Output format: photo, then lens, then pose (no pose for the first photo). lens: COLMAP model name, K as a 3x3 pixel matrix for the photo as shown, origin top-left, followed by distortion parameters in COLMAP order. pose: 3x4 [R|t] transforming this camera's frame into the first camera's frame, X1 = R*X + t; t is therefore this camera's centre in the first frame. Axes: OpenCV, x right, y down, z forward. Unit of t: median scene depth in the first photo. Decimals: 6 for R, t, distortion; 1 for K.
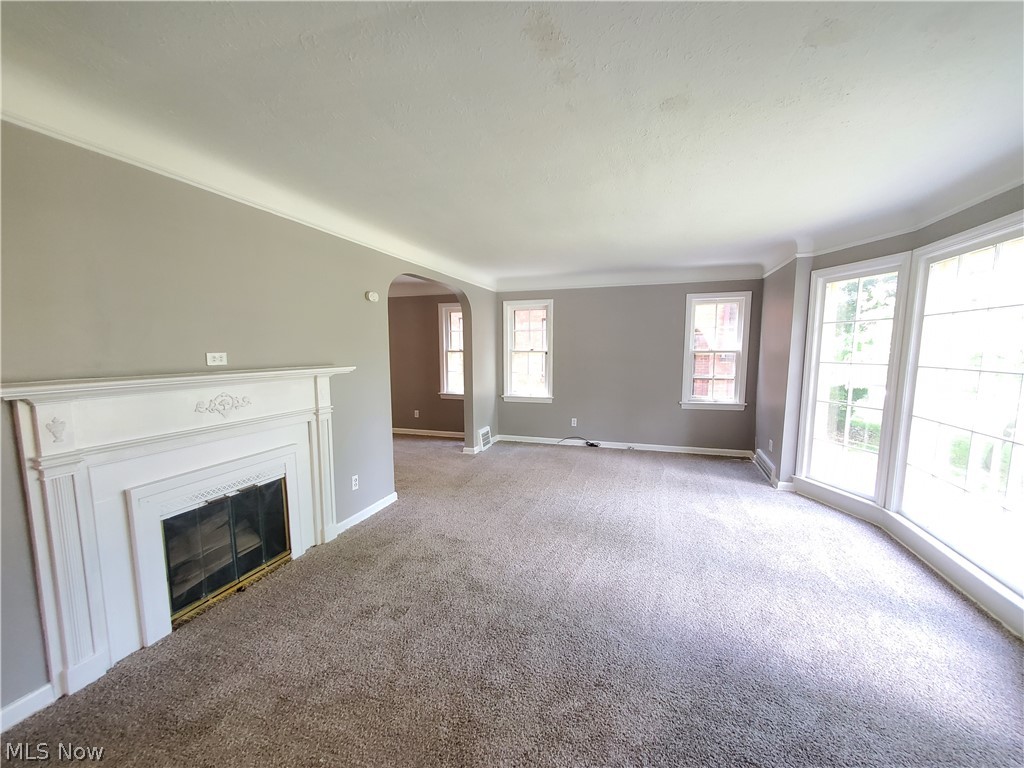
lens RADIAL K [[419.8, 0, 503.7], [0, 419.8, 388.3], [0, 0, 1]] dist [0.006999, -0.000025]
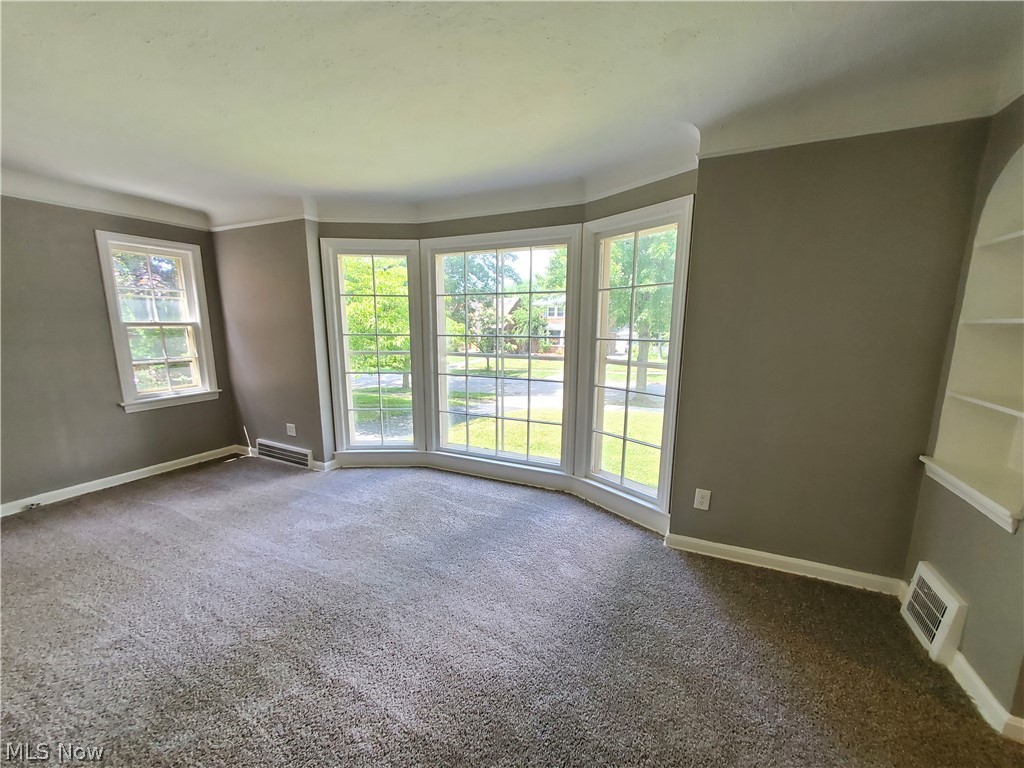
lens RADIAL K [[419.8, 0, 508.2], [0, 419.8, 389.6], [0, 0, 1]] dist [0.006999, -0.000025]
pose [[0.109841, -0.152865, 0.982124, -0.199588], [0.093096, 0.985341, 0.142954, -0.036019], [-0.989580, 0.075729, 0.122462, 0.481130]]
